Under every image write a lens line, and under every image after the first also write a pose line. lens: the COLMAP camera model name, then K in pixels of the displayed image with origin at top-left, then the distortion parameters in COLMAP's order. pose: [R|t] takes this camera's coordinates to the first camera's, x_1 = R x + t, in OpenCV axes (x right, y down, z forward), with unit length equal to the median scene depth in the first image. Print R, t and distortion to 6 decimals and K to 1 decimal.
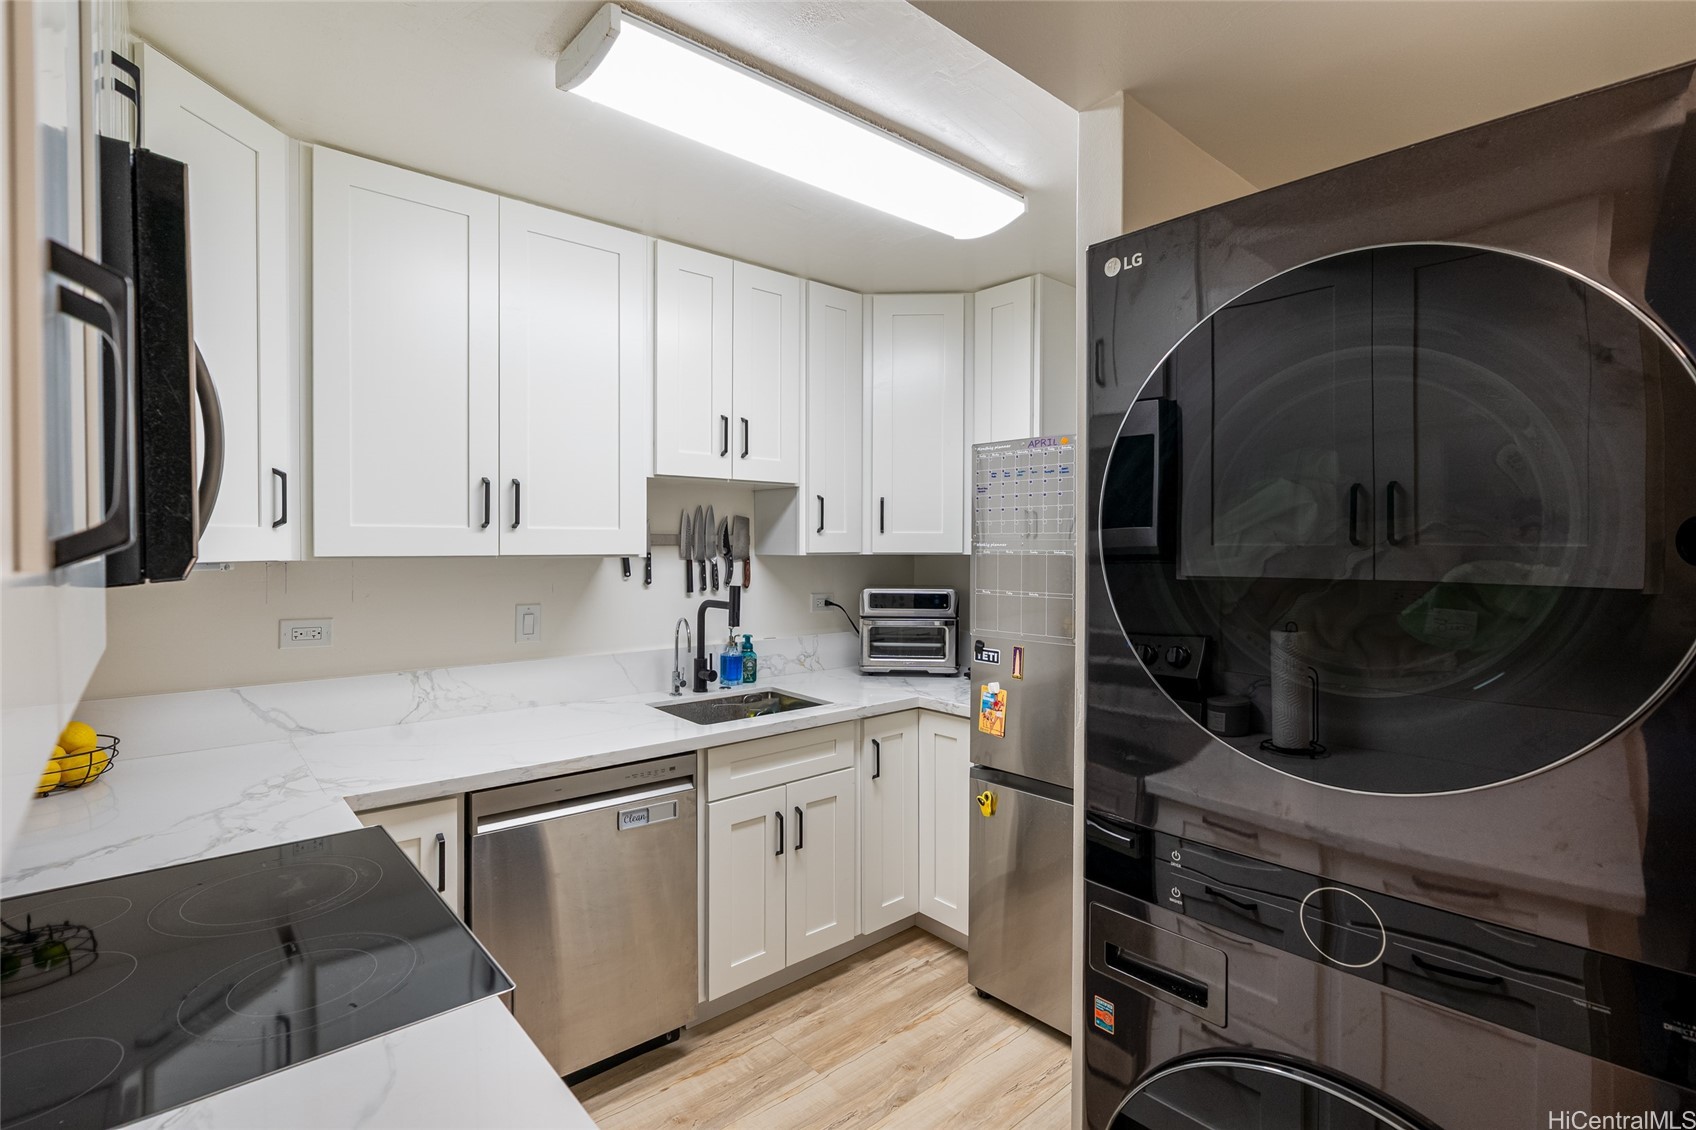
lens RADIAL K [[800.6, 0, 840.2], [0, 800.6, 537.9], [0, 0, 1]] dist [-0.006804, 0.004627]
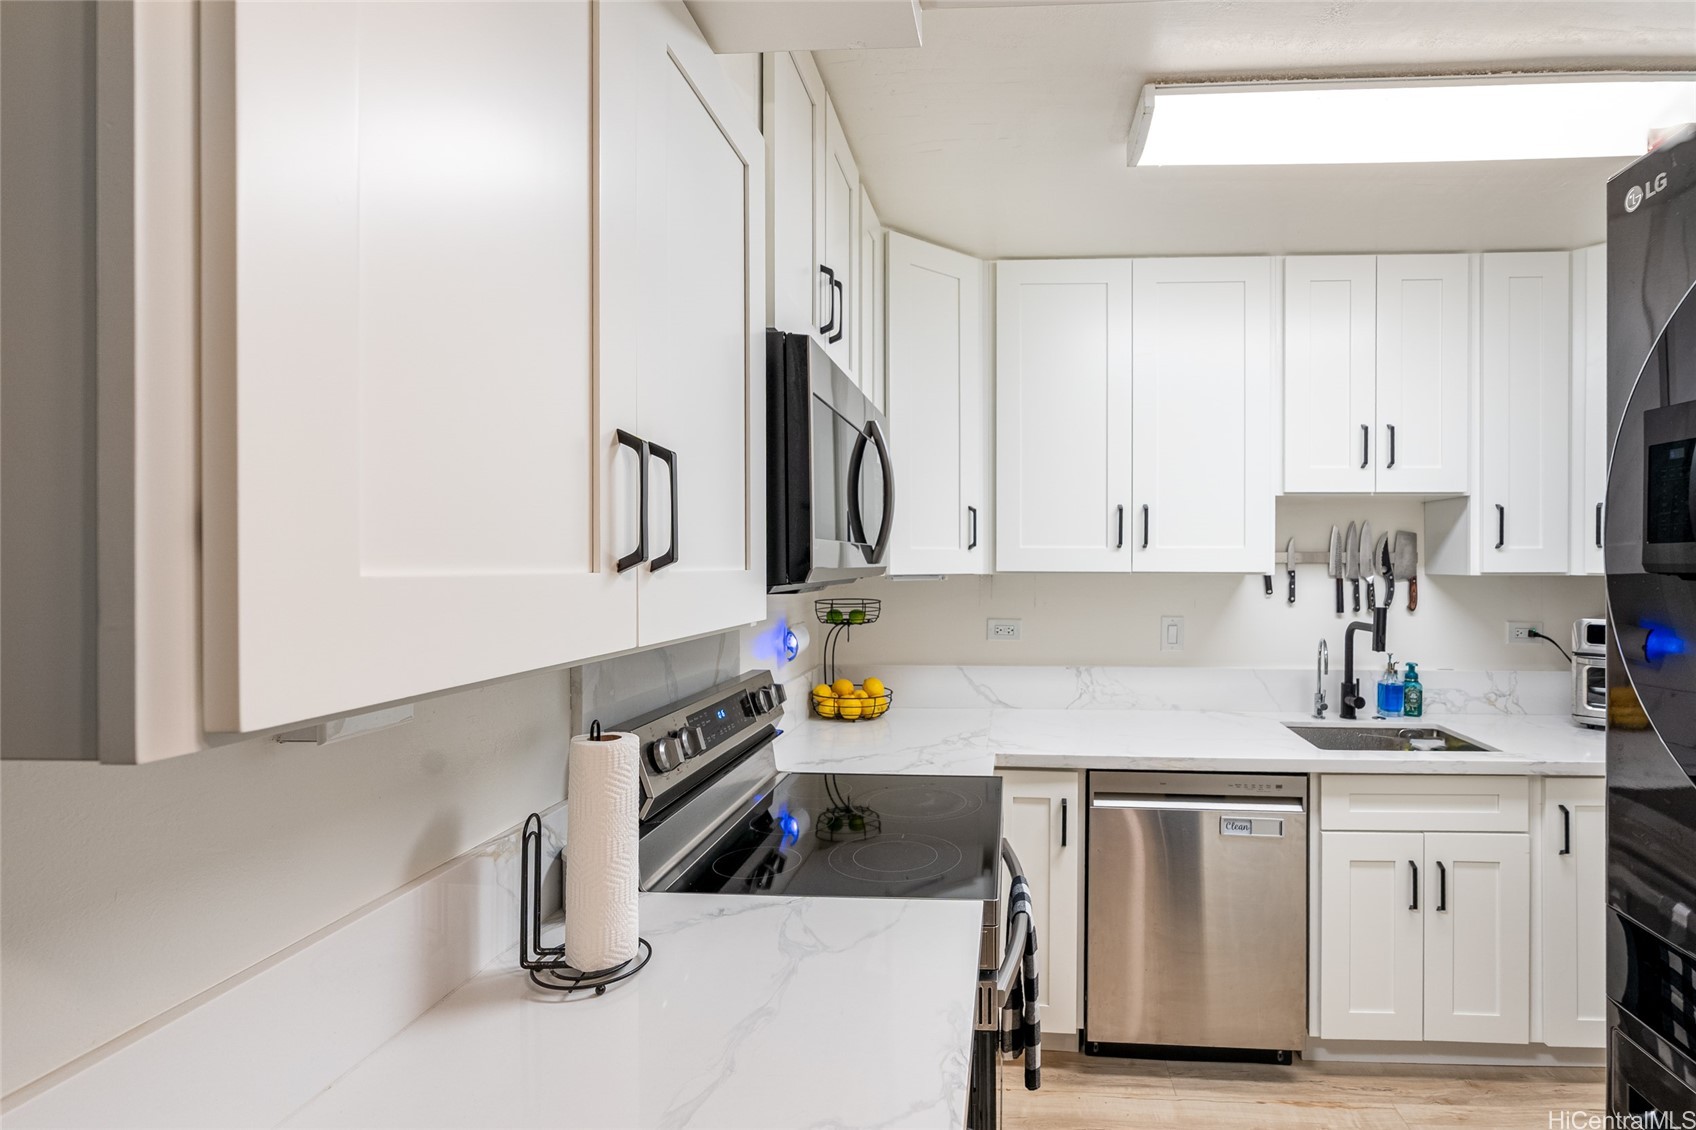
lens RADIAL K [[813.8, 0, 987.5], [0, 813.8, 543.1], [0, 0, 1]] dist [0.000548, 0.001064]
pose [[0.728764, -0.015181, -0.684596, 0.192277], [0.004140, 0.999834, -0.017764, 0.000817], [0.684752, 0.010111, 0.728706, 0.005979]]
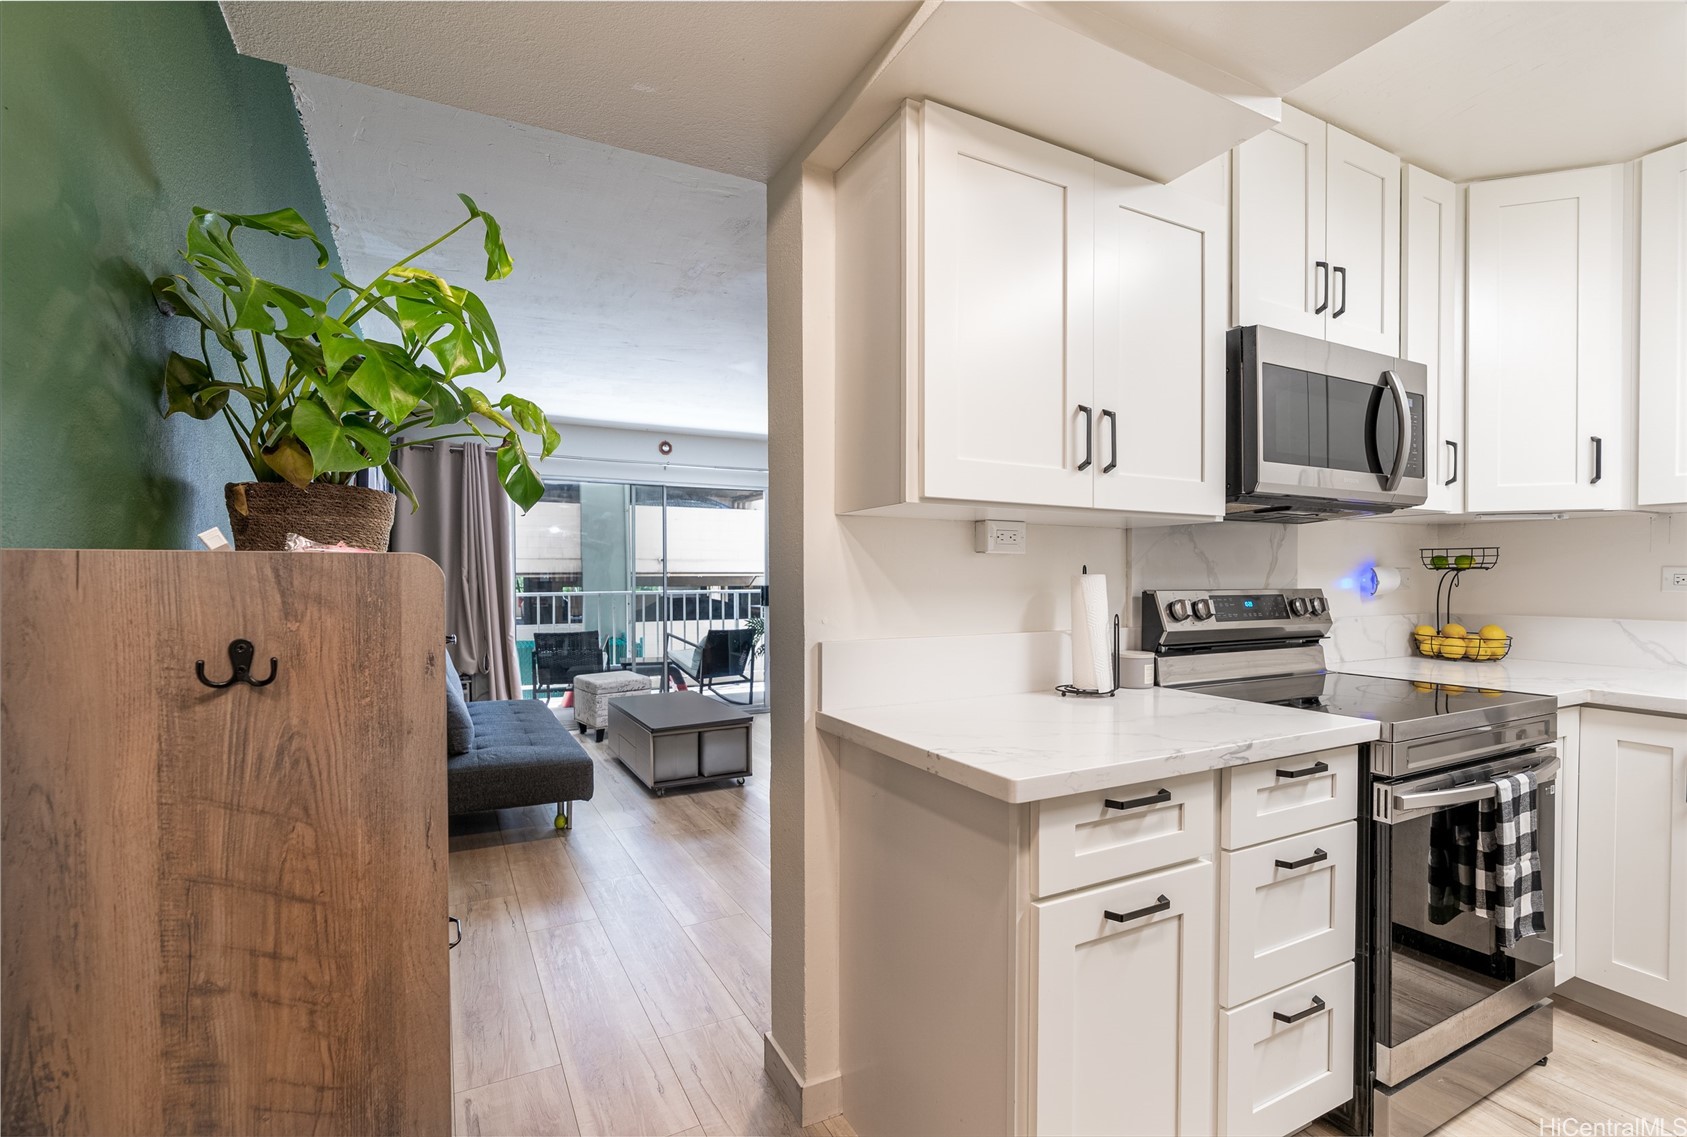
lens RADIAL K [[787.9, 0, 845.0], [0, 787.9, 559.5], [0, 0, 1]] dist [0.002824, 0.000670]
pose [[-0.231317, -0.021913, -0.972632, 0.559520], [0.003068, 0.999725, -0.023253, 0.095973], [0.972873, -0.008363, -0.231187, 0.101790]]
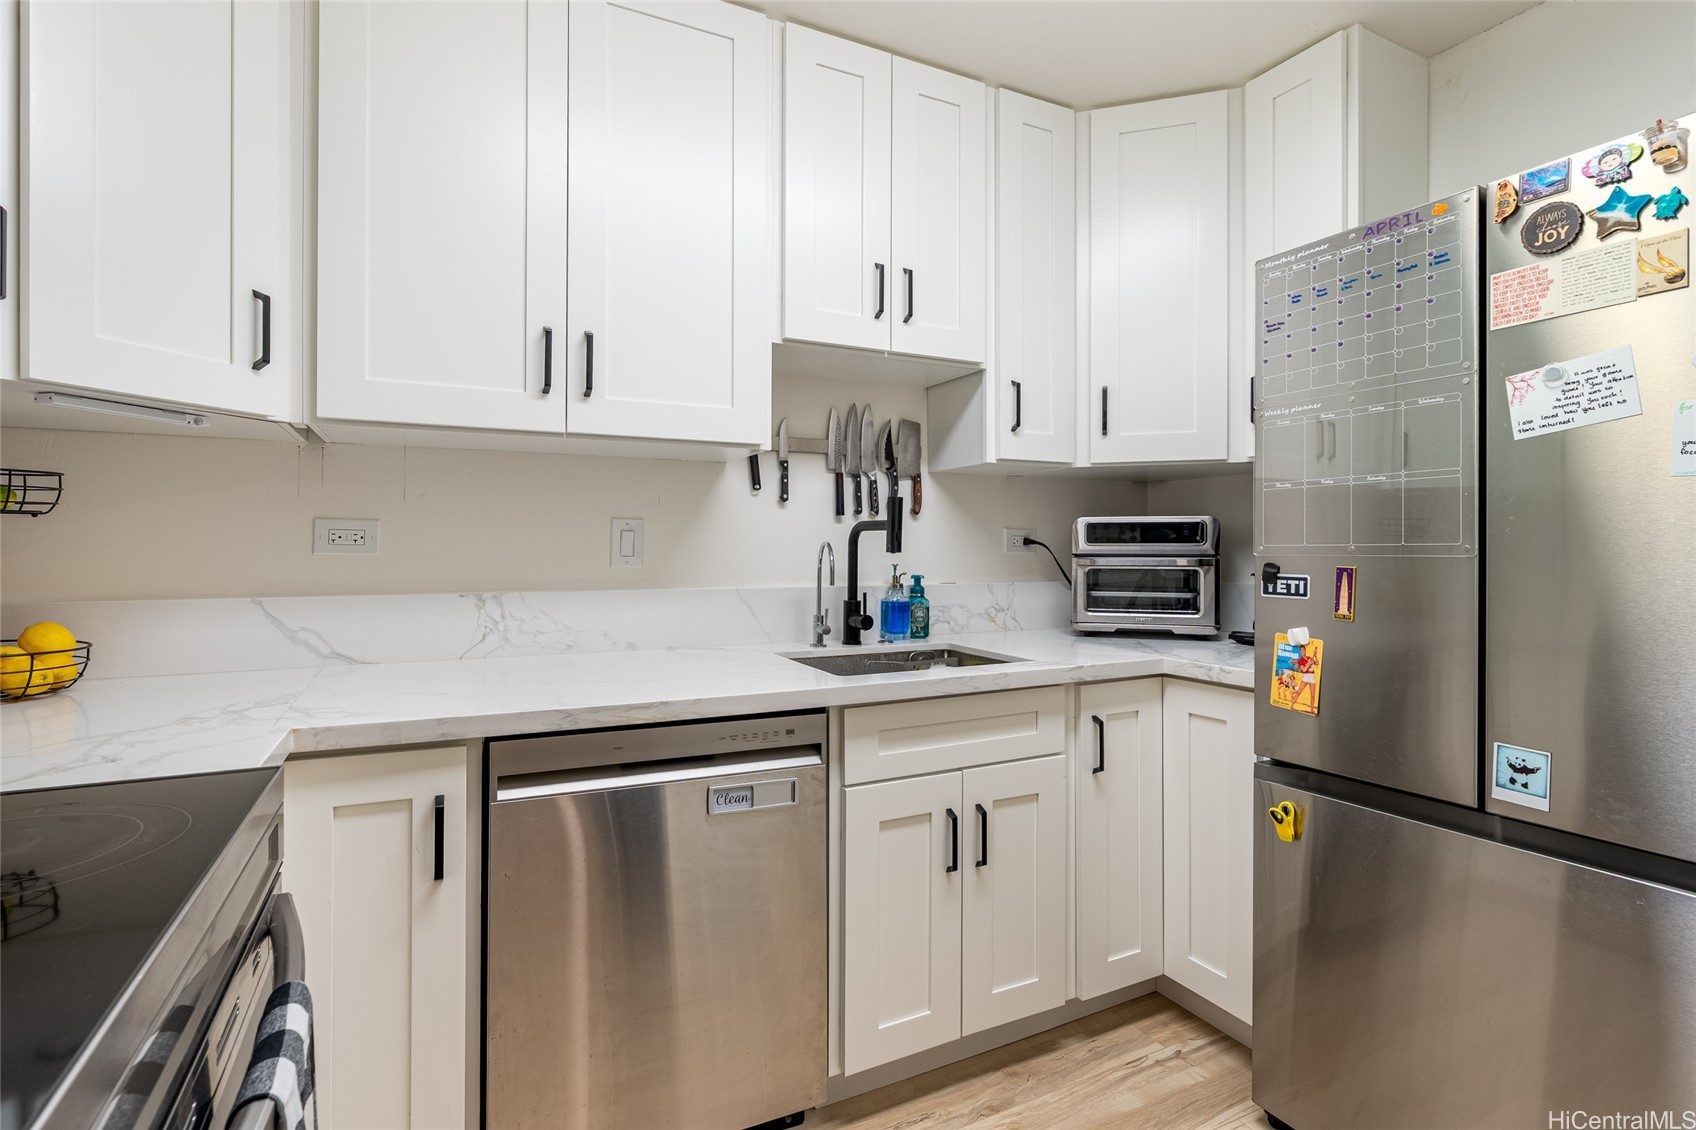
lens RADIAL K [[799.6, 0, 845.6], [0, 799.6, 561.0], [0, 0, 1]] dist [-0.005266, 0.000422]
pose [[0.969684, -0.000748, -0.244362, 0.002681], [0.003906, 0.999915, 0.012439, 0.114411], [0.244332, -0.013016, 0.969604, 0.299686]]
